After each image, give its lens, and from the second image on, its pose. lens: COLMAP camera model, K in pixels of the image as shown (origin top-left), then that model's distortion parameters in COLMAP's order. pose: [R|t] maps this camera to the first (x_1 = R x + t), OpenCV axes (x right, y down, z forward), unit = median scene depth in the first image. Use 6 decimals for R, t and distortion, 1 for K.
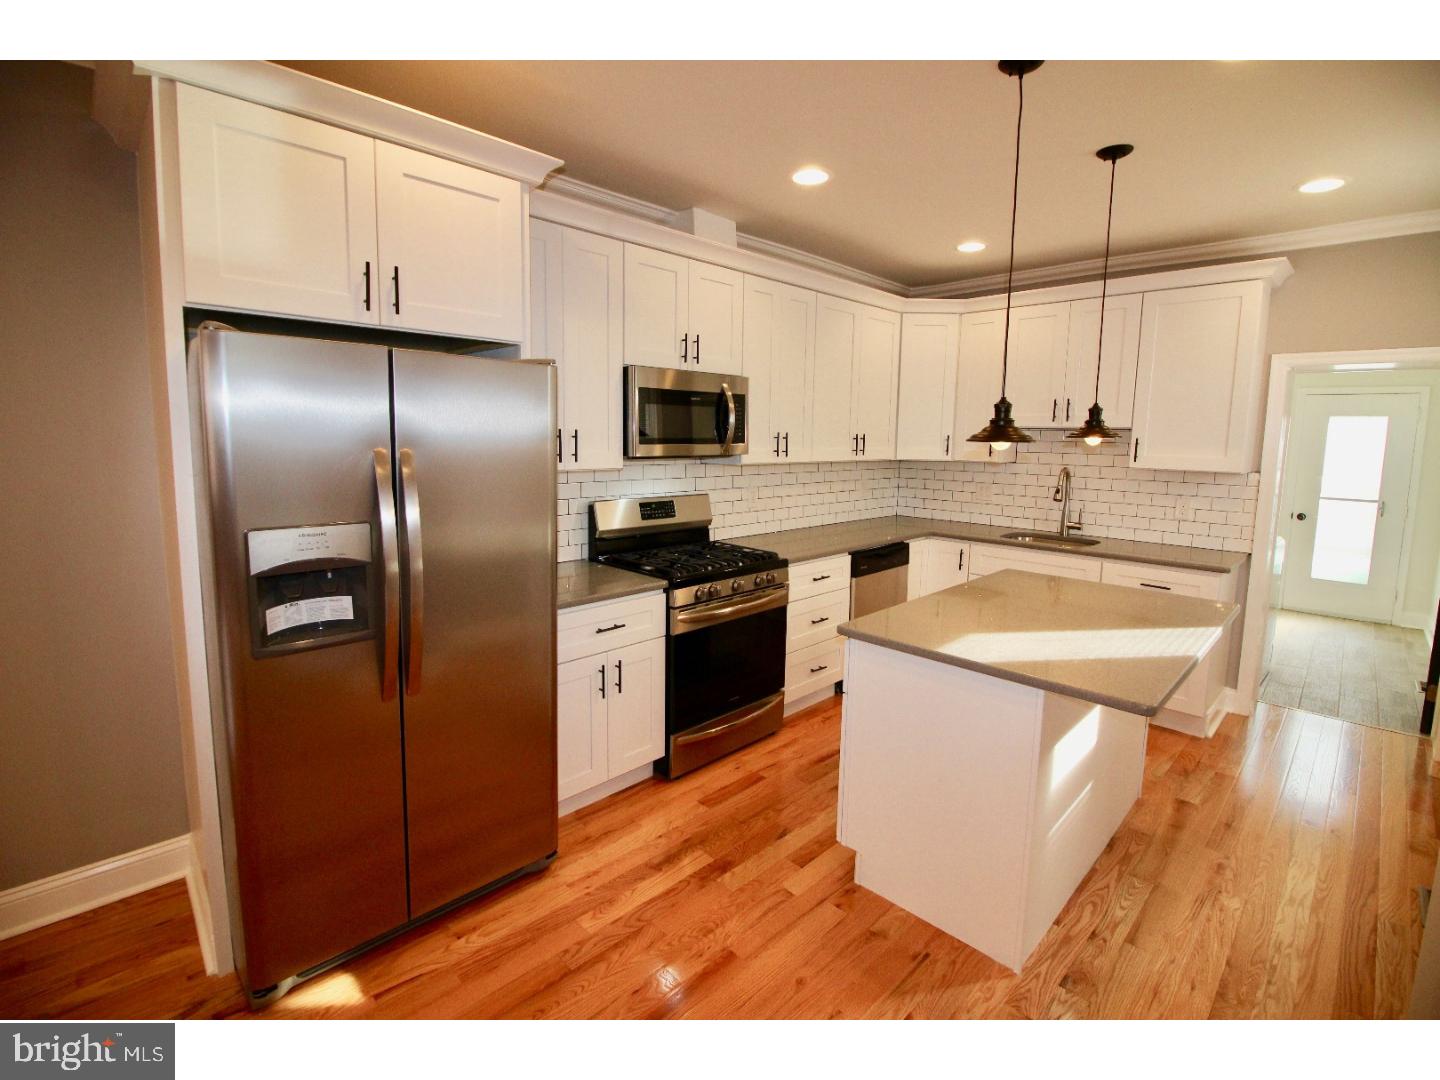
lens RADIAL K [[661.3, 0, 719.5], [0, 661.3, 511.4], [0, 0, 1]] dist [-0.000907, -0.013390]
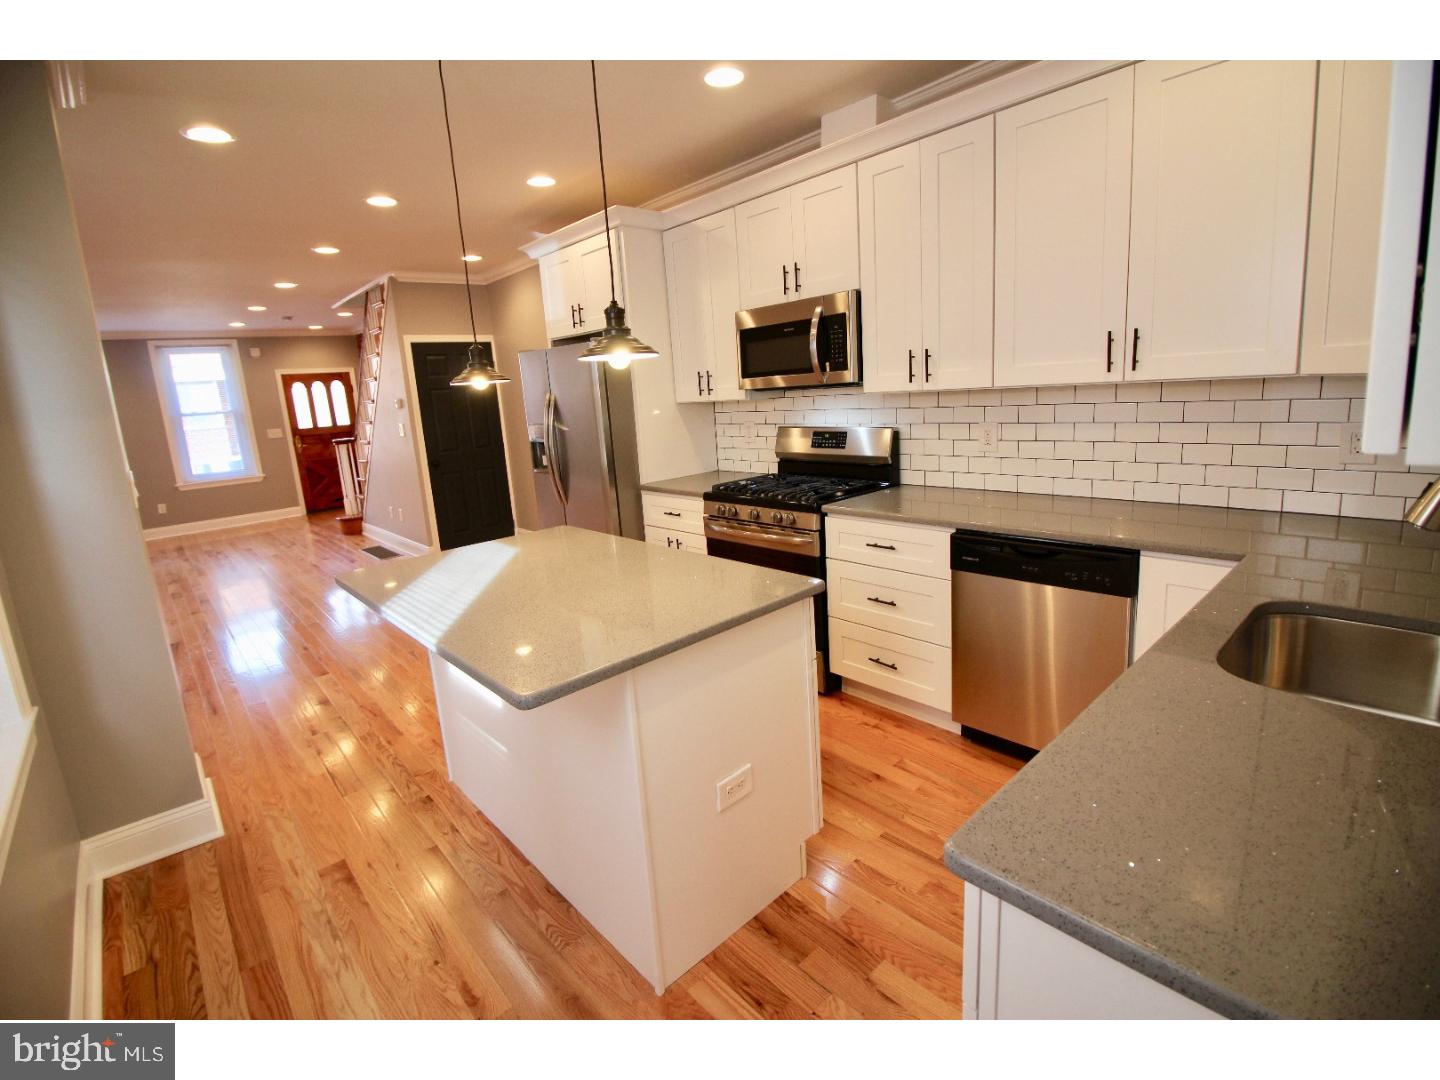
lens RADIAL K [[661.3, 0, 719.5], [0, 661.3, 511.4], [0, 0, 1]] dist [-0.000907, -0.013390]
pose [[-0.045270, 0.174334, -0.983645, 0.989639], [-0.049351, 0.983062, 0.176502, -0.069092], [0.997755, 0.056534, -0.035900, 0.925219]]
